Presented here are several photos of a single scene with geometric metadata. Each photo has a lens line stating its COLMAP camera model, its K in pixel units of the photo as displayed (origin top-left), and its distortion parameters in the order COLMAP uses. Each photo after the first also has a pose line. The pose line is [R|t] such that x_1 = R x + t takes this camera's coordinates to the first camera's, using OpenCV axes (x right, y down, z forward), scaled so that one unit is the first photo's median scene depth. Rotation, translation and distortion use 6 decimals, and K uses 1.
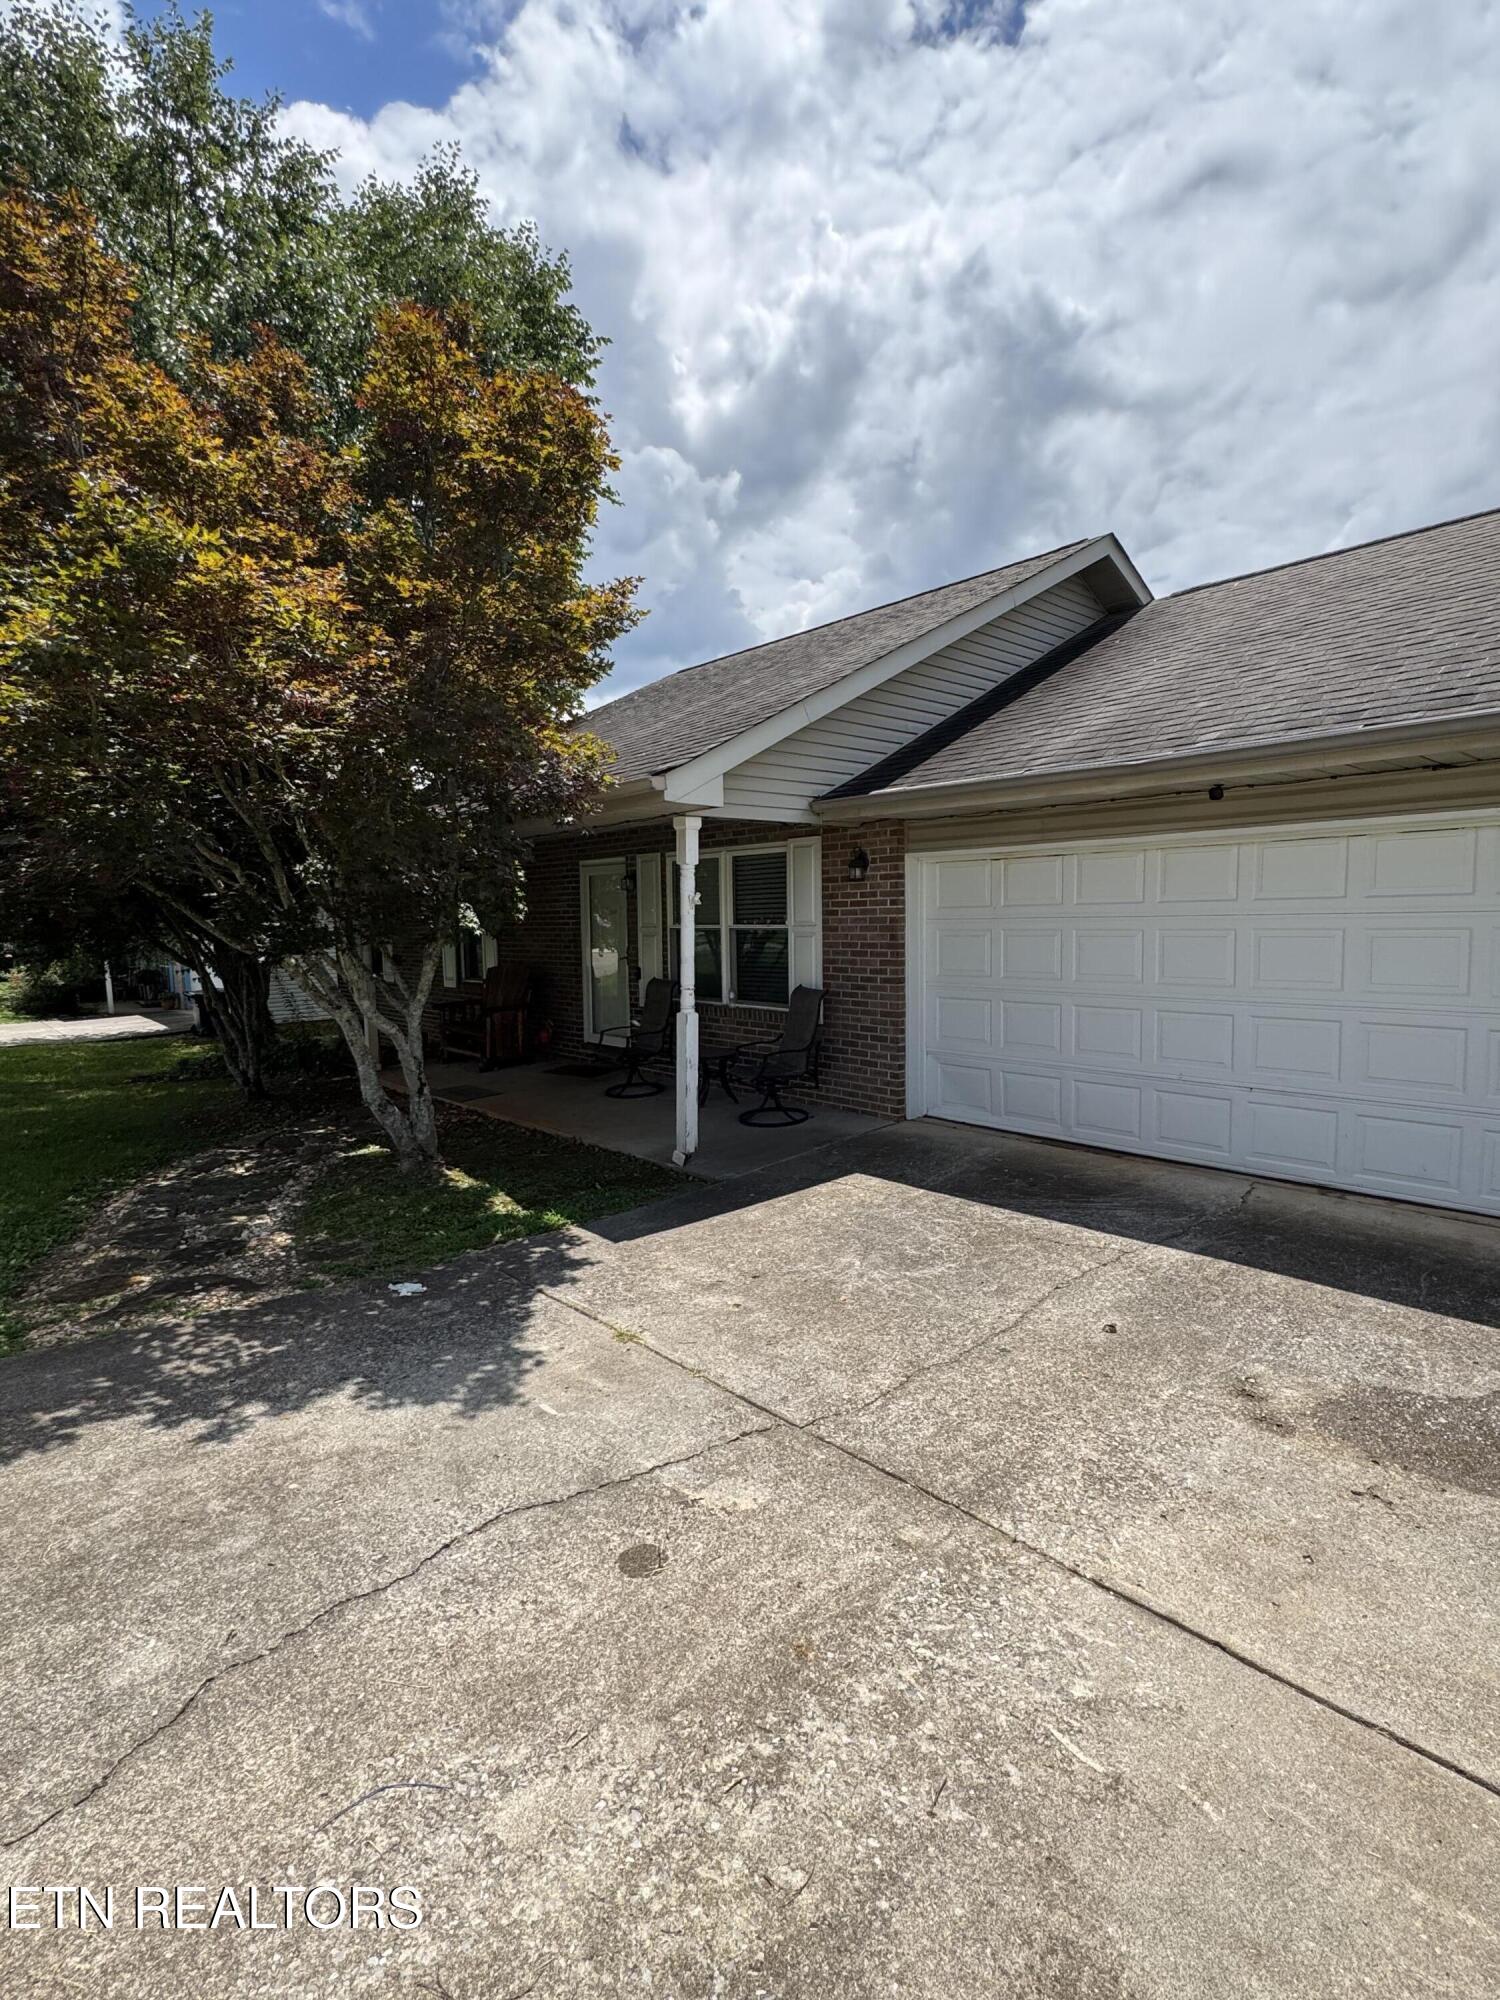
lens RADIAL K [[946.1, 0, 750.7], [0, 946.1, 993.6], [0, 0, 1]] dist [0.000251, 0.000105]
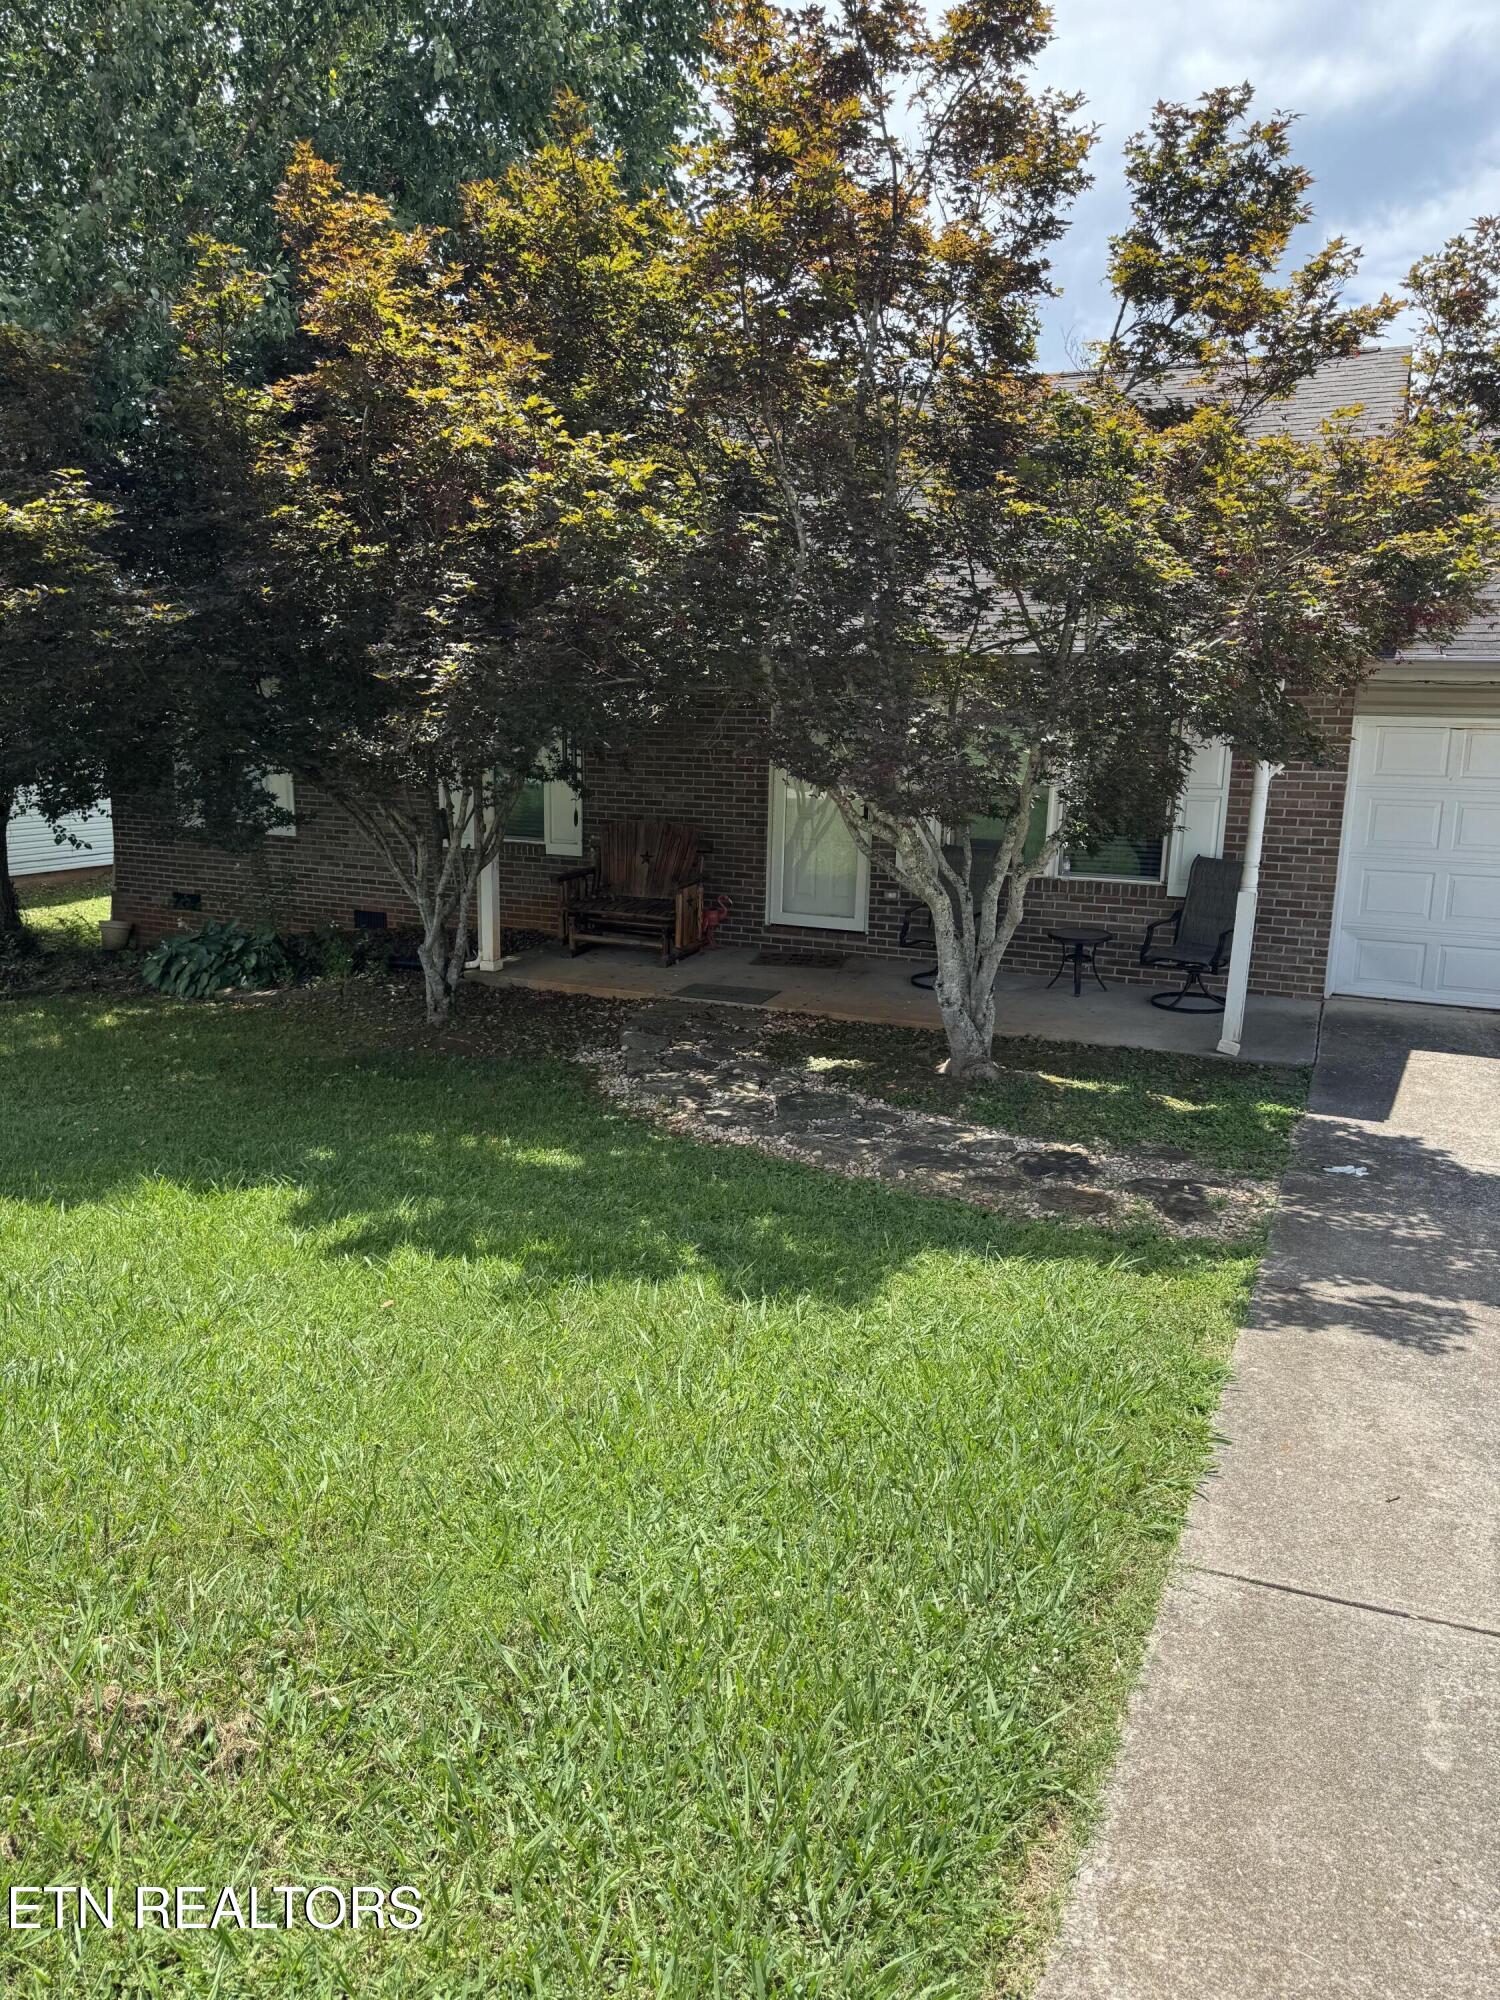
lens RADIAL K [[1402.6, 0, 748.4], [0, 1402.6, 1004.1], [0, 0, 1]] dist [-0.007605, -0.002699]
pose [[0.930153, -0.042103, 0.364750, -1.485688], [-0.002037, 0.992797, 0.119791, -0.048408], [-0.367167, -0.112167, 0.923367, -0.146051]]
